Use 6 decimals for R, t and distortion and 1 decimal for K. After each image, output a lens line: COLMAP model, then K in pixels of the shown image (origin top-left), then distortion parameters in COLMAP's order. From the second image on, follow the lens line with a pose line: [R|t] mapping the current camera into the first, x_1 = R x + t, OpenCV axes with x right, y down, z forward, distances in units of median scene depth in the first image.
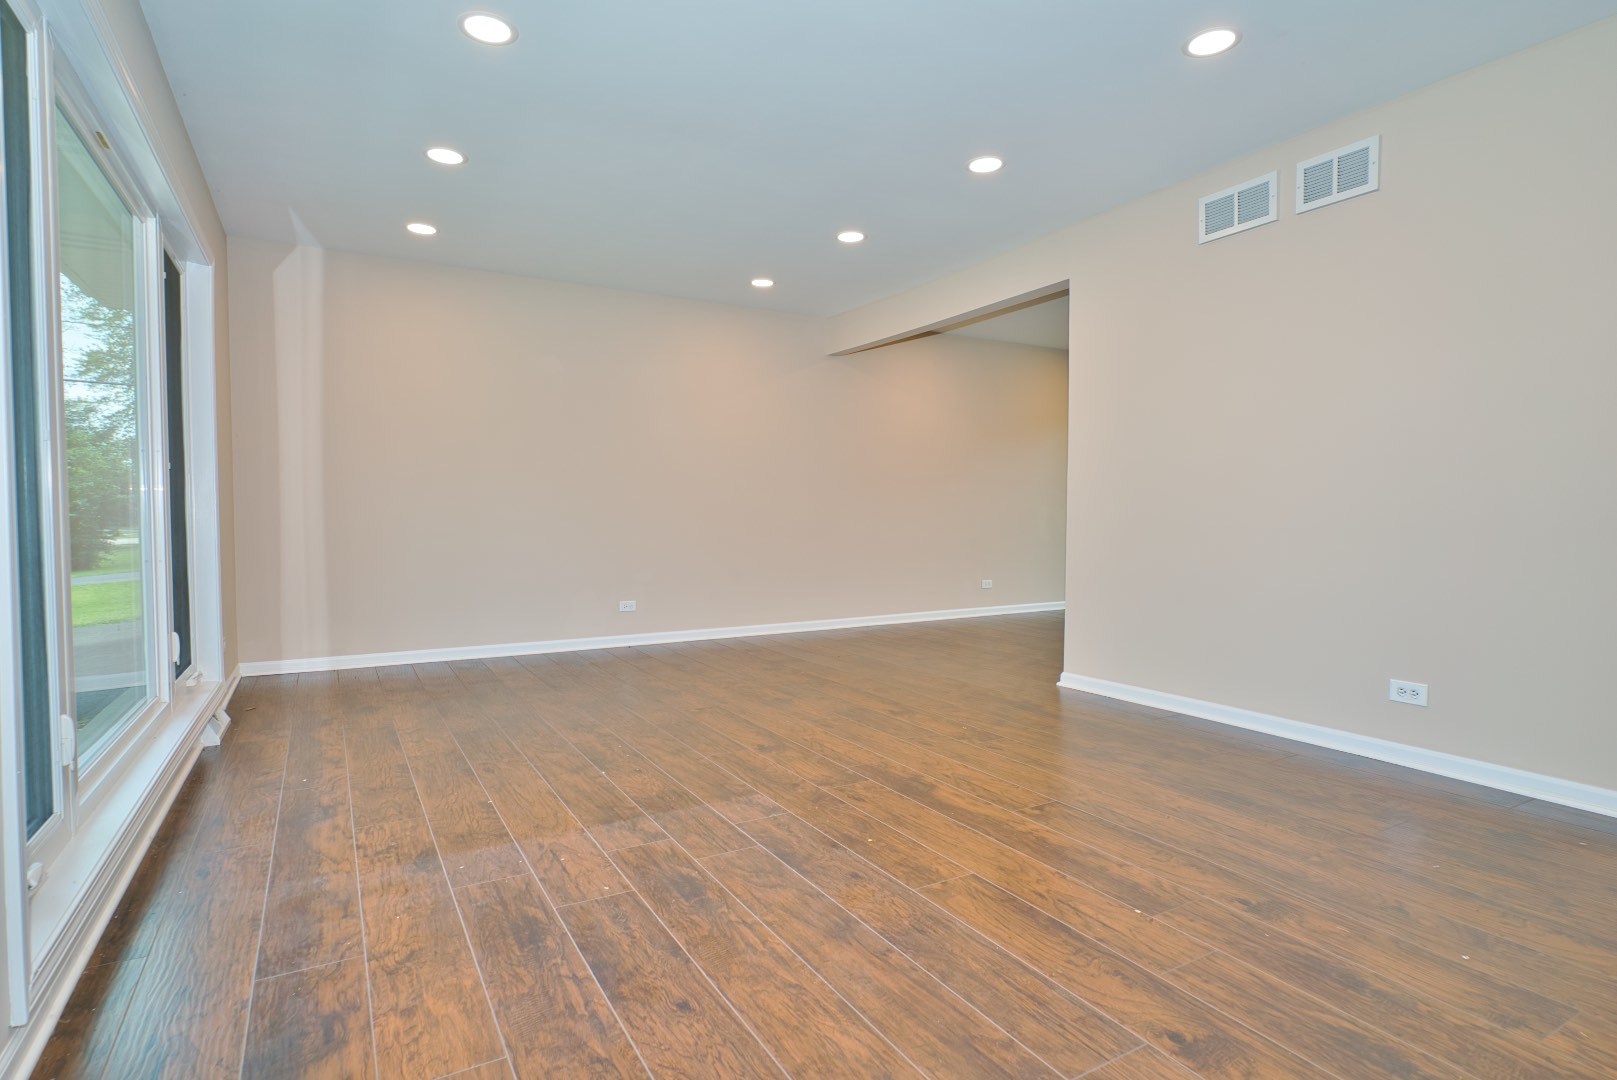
lens RADIAL K [[834.1, 0, 802.5], [0, 834.1, 541.7], [0, 0, 1]] dist [-0.014369, 0.006697]
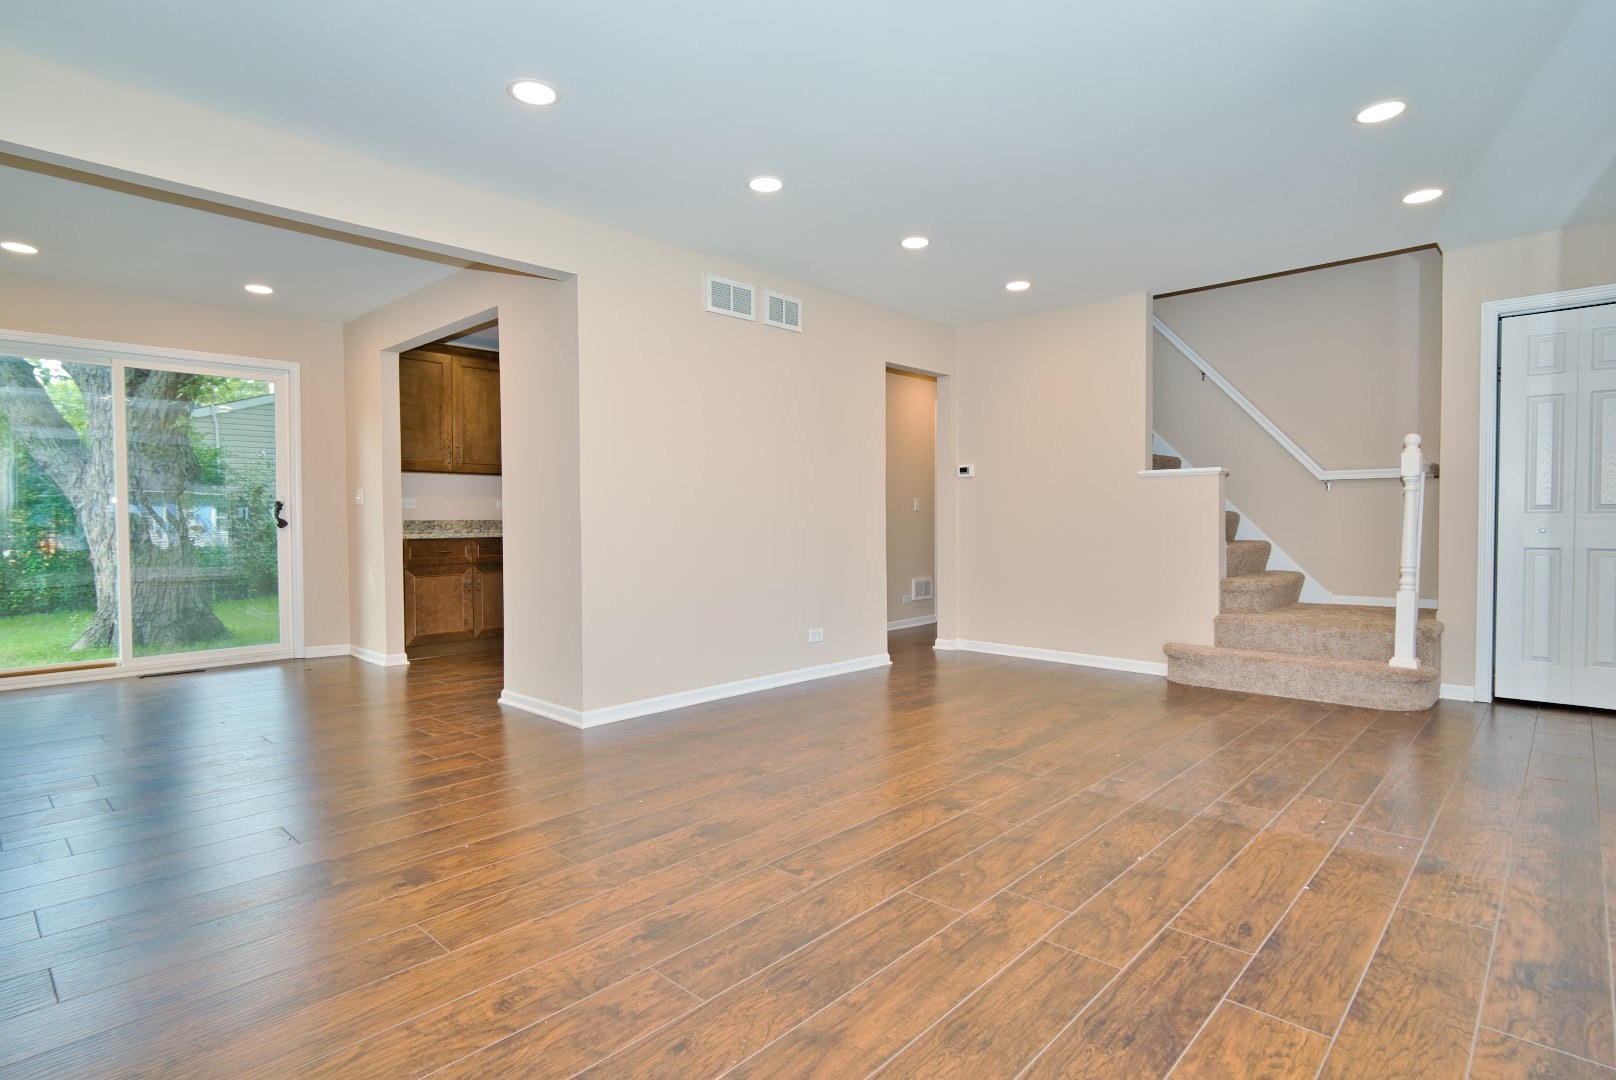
lens RADIAL K [[833.6, 0, 803.5], [0, 833.6, 540.5], [0, 0, 1]] dist [-0.014369, 0.006697]
pose [[-0.291564, -0.023182, 0.956270, -0.969344], [0.039113, 0.998581, 0.036133, -0.081351], [-0.955751, 0.047938, -0.290244, 1.628304]]
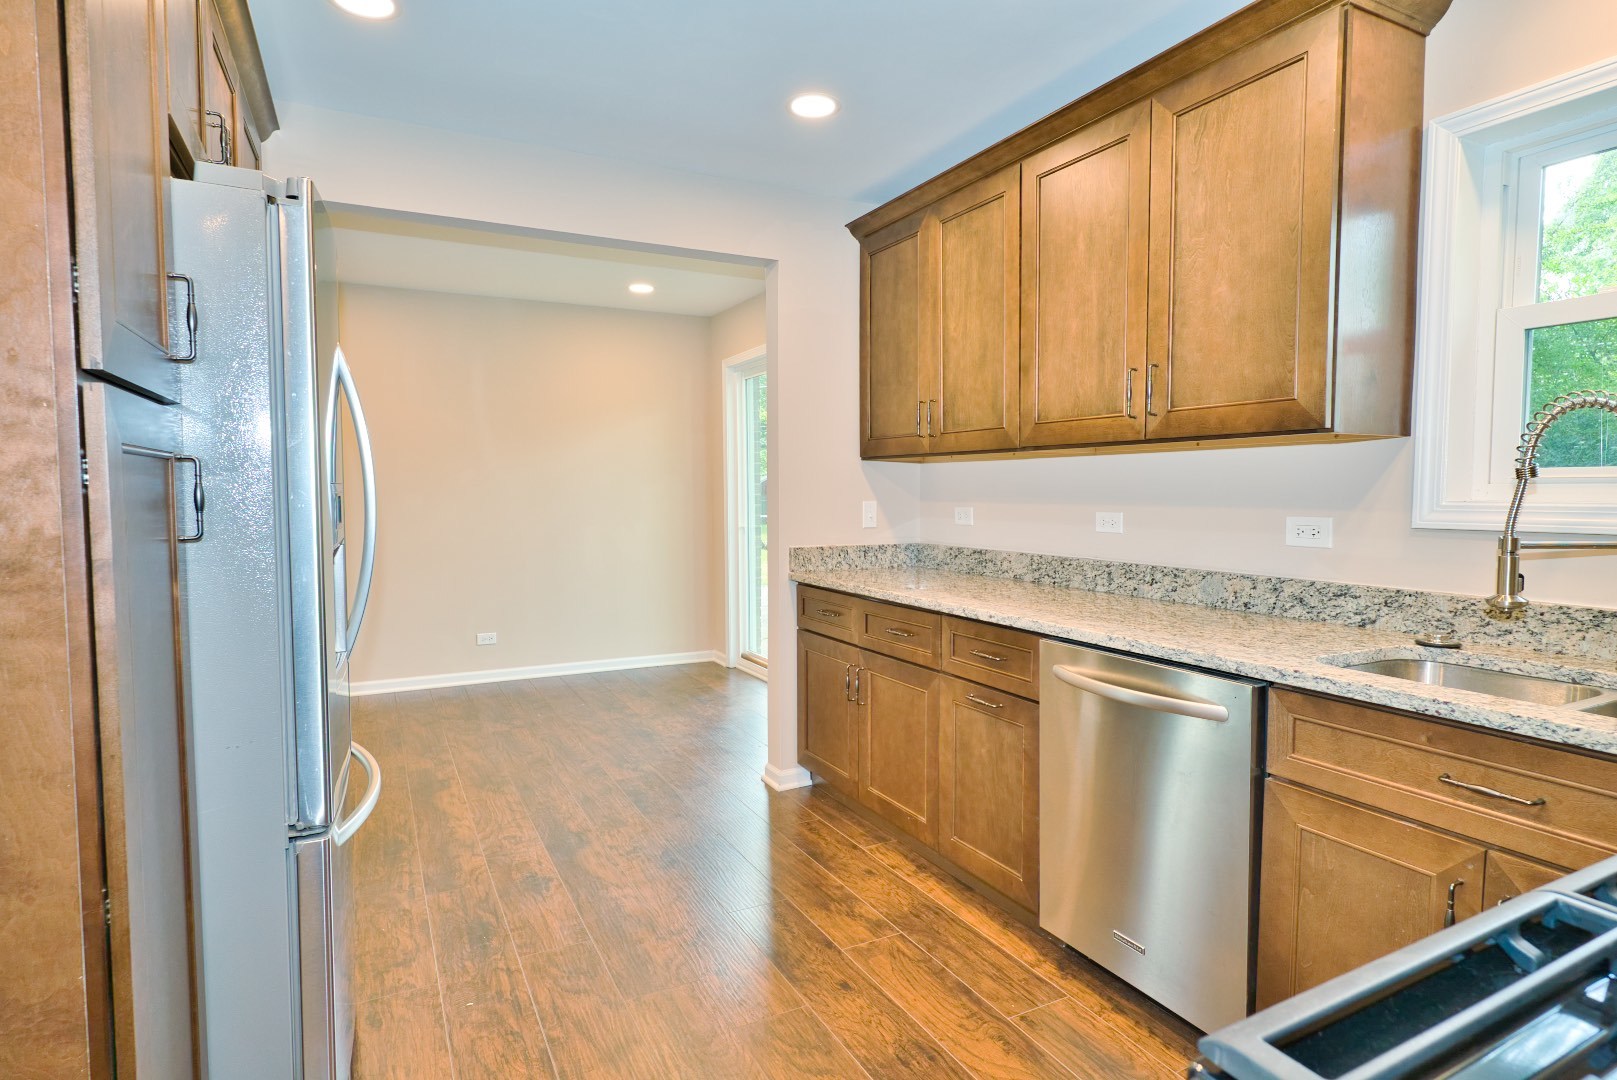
lens RADIAL K [[834.1, 0, 808.3], [0, 834.1, 538.0], [0, 0, 1]] dist [-0.014369, 0.006697]
pose [[0.999462, 0.001889, -0.032748, 1.365331], [-0.001193, 0.999773, 0.021275, -0.137158], [0.032781, -0.021224, 0.999237, 0.740074]]
